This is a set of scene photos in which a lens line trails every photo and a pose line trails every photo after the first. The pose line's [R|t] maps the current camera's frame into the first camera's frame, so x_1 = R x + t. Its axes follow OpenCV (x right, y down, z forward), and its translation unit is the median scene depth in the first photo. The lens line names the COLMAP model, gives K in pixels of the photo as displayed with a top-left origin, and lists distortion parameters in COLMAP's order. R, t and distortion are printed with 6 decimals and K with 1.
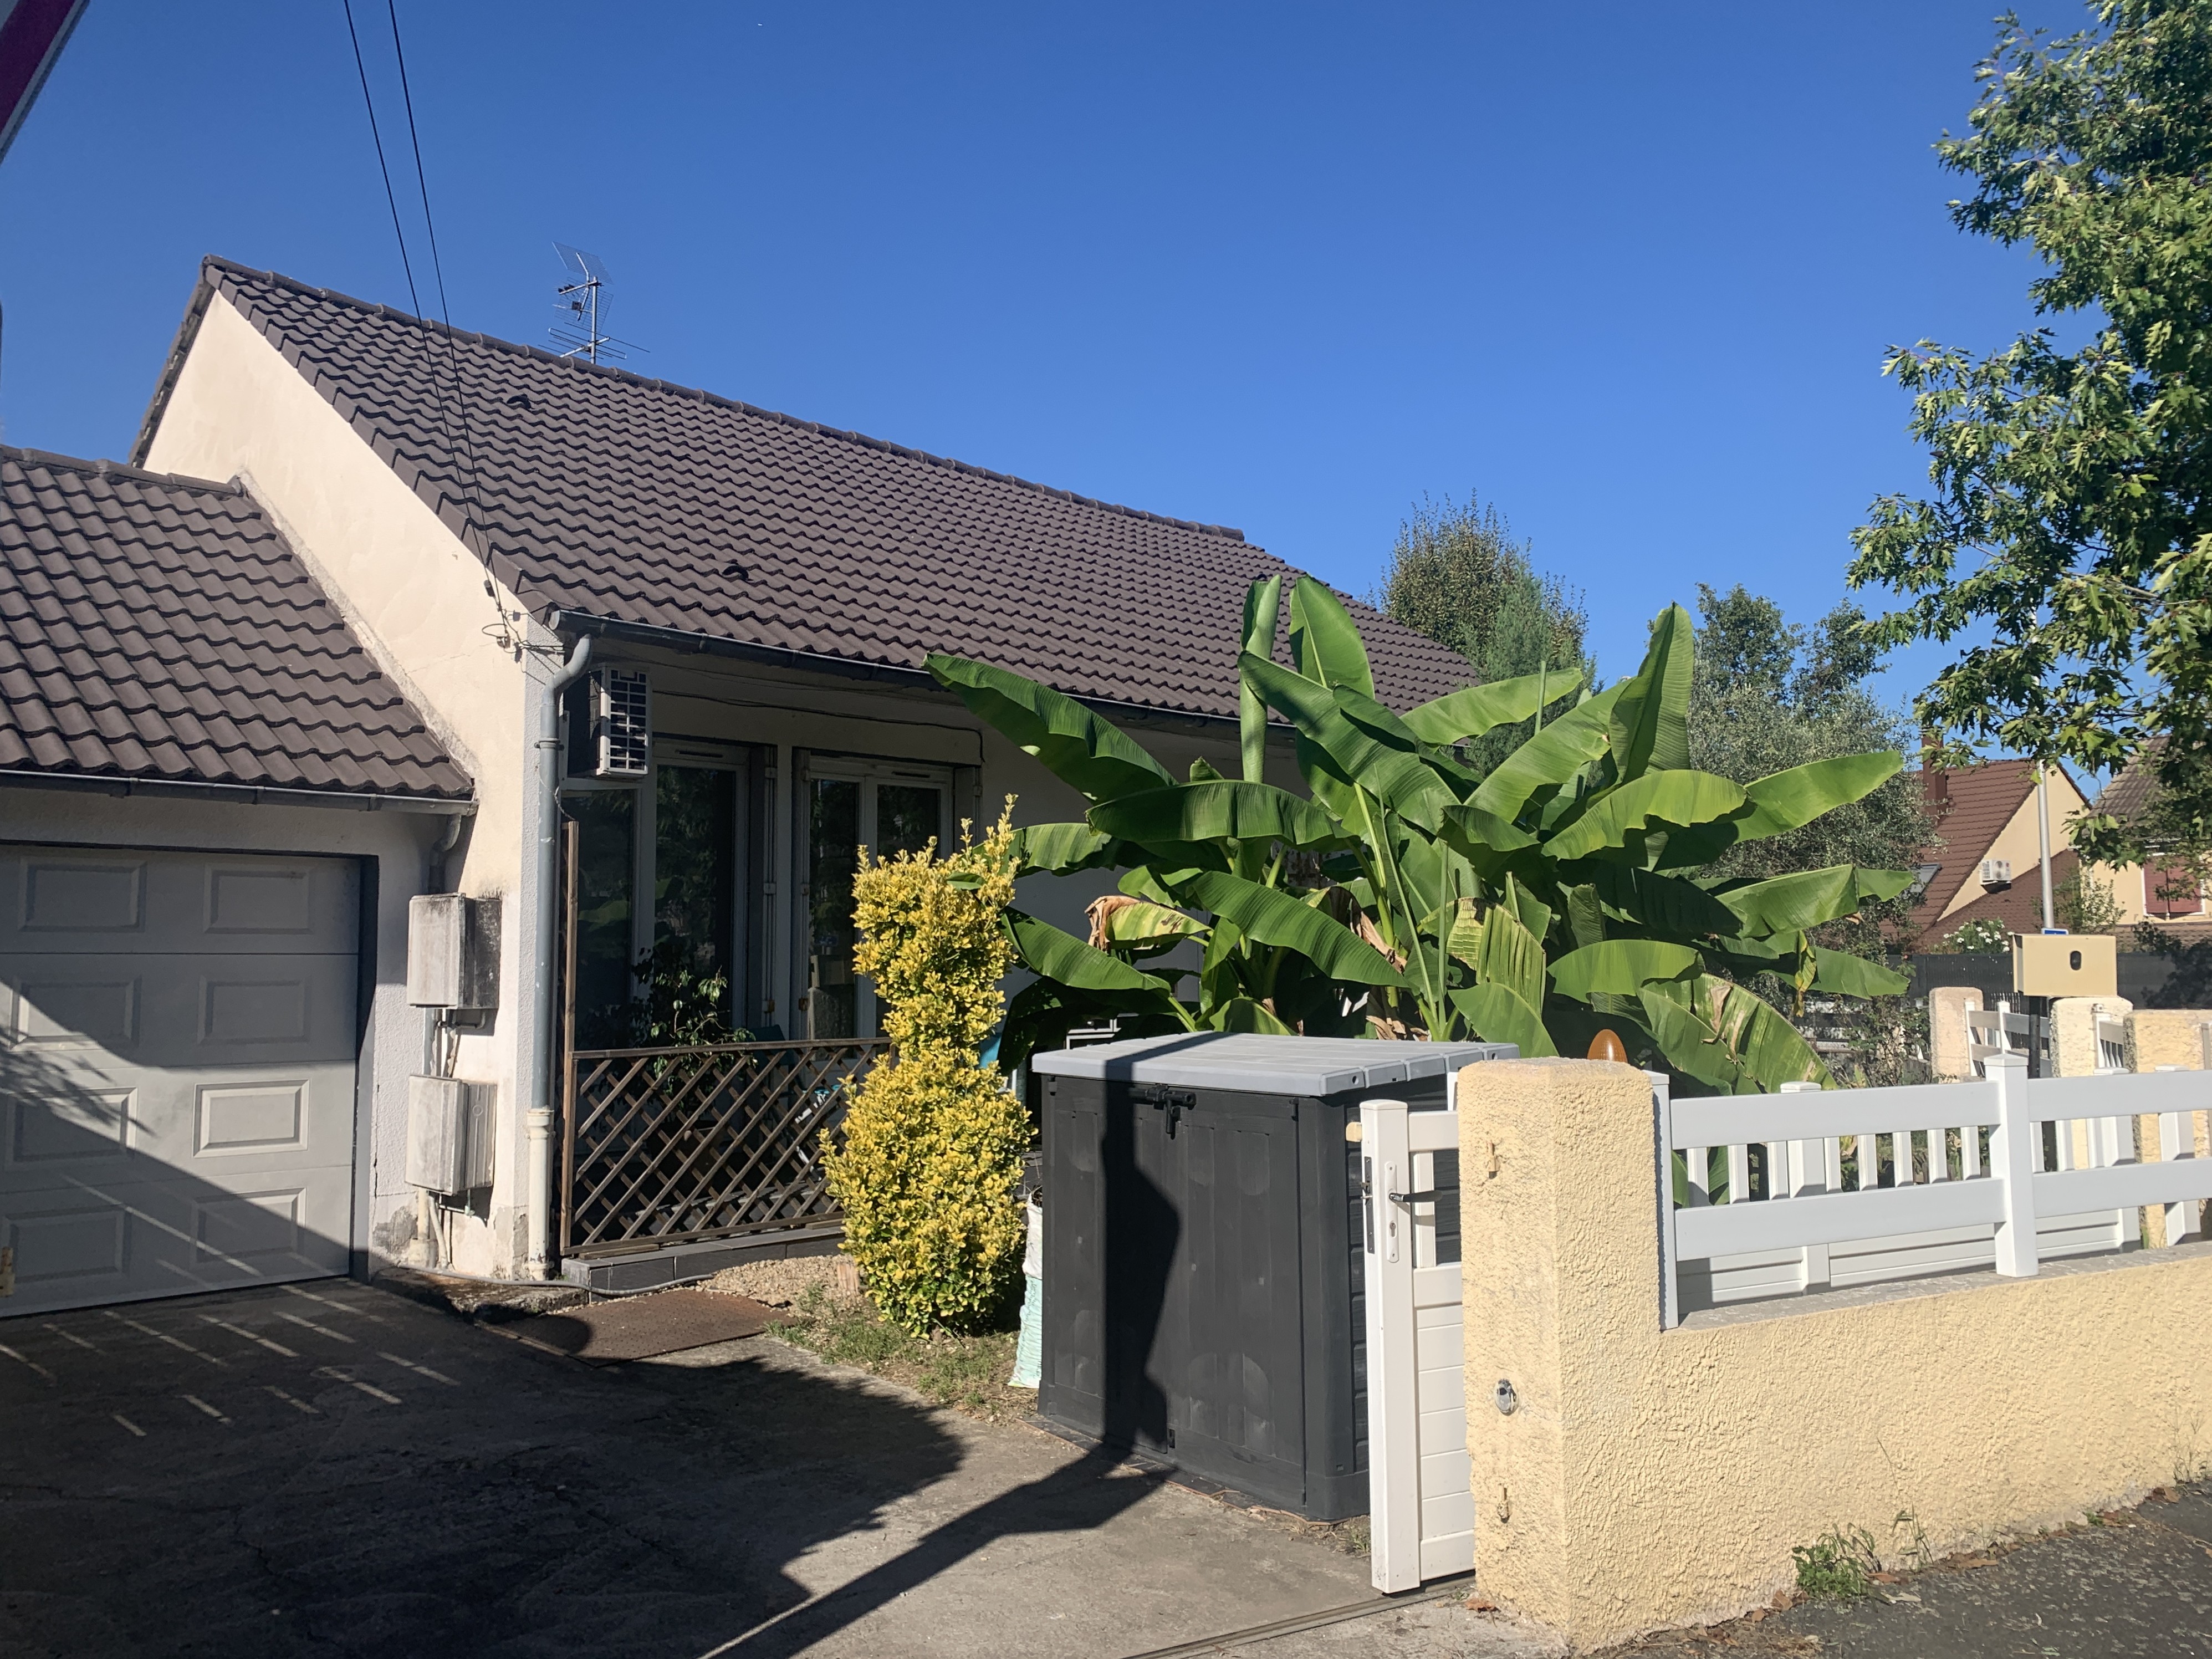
lens RADIAL K [[1693.9, 0, 1106.0], [0, 1693.9, 829.5], [0, 0, 1]] dist [0.088396, -0.082637]
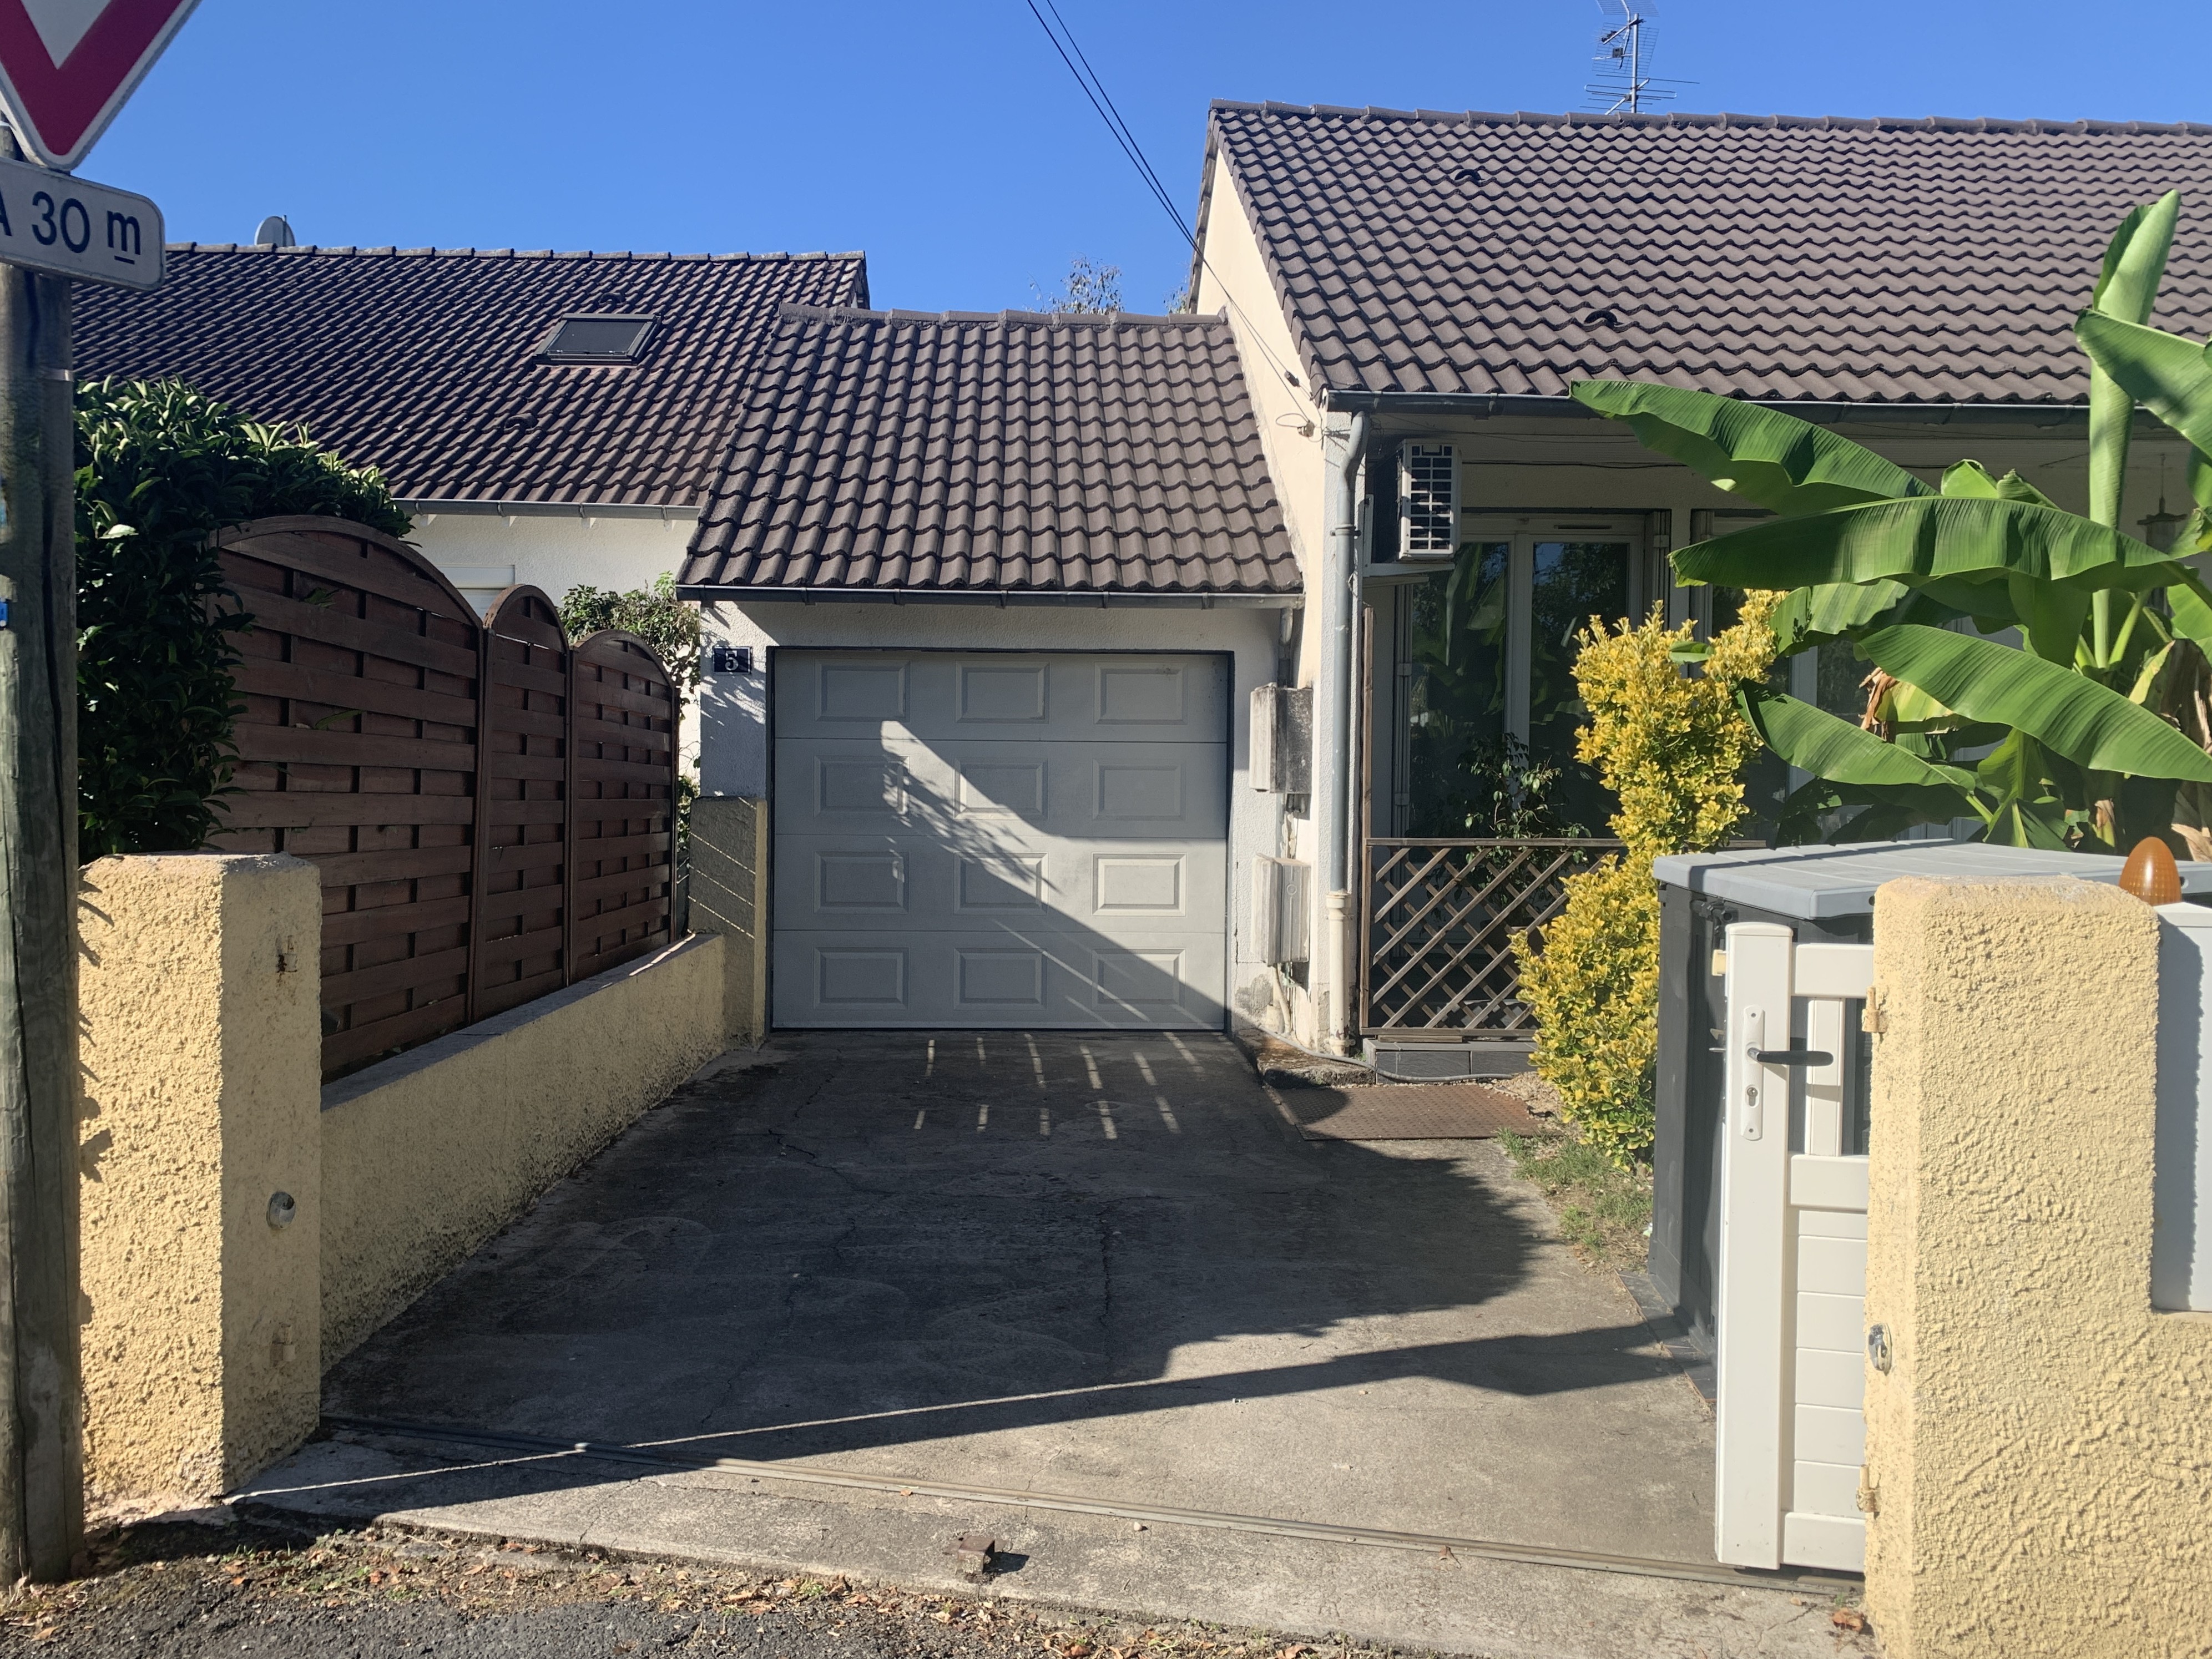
lens RADIAL K [[1710.9, 0, 1106.0], [0, 1710.9, 829.5], [0, 0, 1]] dist [0.057686, -0.008763]
pose [[0.748016, 0.031779, -0.662920, 0.271598], [0.044693, 0.994174, 0.098088, 0.021566], [0.662175, -0.102999, 0.742237, 0.169973]]
